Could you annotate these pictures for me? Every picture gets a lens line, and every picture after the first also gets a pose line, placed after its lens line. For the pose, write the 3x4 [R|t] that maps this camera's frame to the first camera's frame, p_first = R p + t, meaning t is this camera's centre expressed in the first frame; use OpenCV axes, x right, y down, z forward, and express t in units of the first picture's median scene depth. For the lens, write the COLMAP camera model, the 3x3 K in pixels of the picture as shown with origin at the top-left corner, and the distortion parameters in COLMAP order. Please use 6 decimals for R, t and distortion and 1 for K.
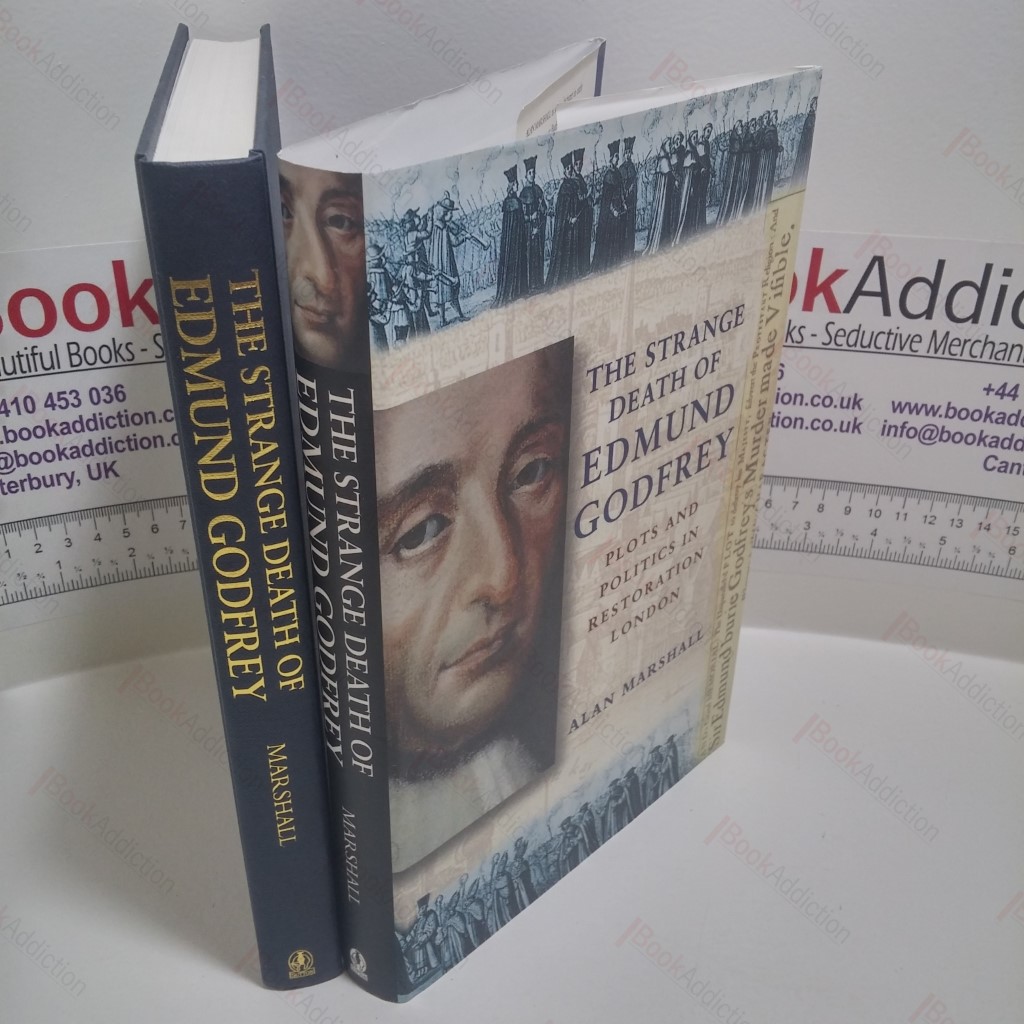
lens RADIAL K [[1218.5, 0, 504.2], [0, 1218.5, 514.3], [0, 0, 1]] dist [0.017939, 0.000000]
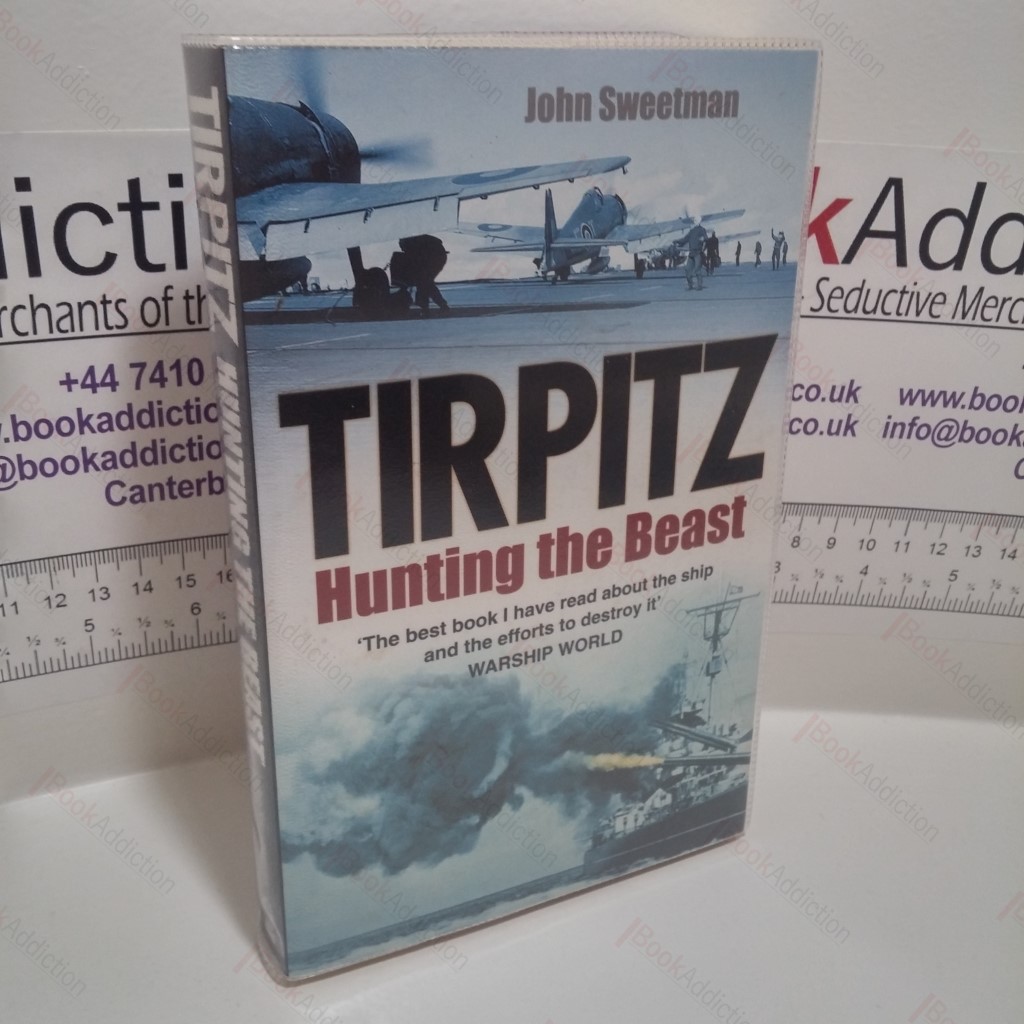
lens RADIAL K [[1218.5, 0, 509.1], [0, 1218.5, 510.9], [0, 0, 1]] dist [0.017939, 0.000000]
pose [[0.976499, -0.058682, 0.207380, -0.056401], [0.060386, 0.998173, -0.001893, -0.034019], [-0.206890, 0.014372, 0.978259, 0.352359]]
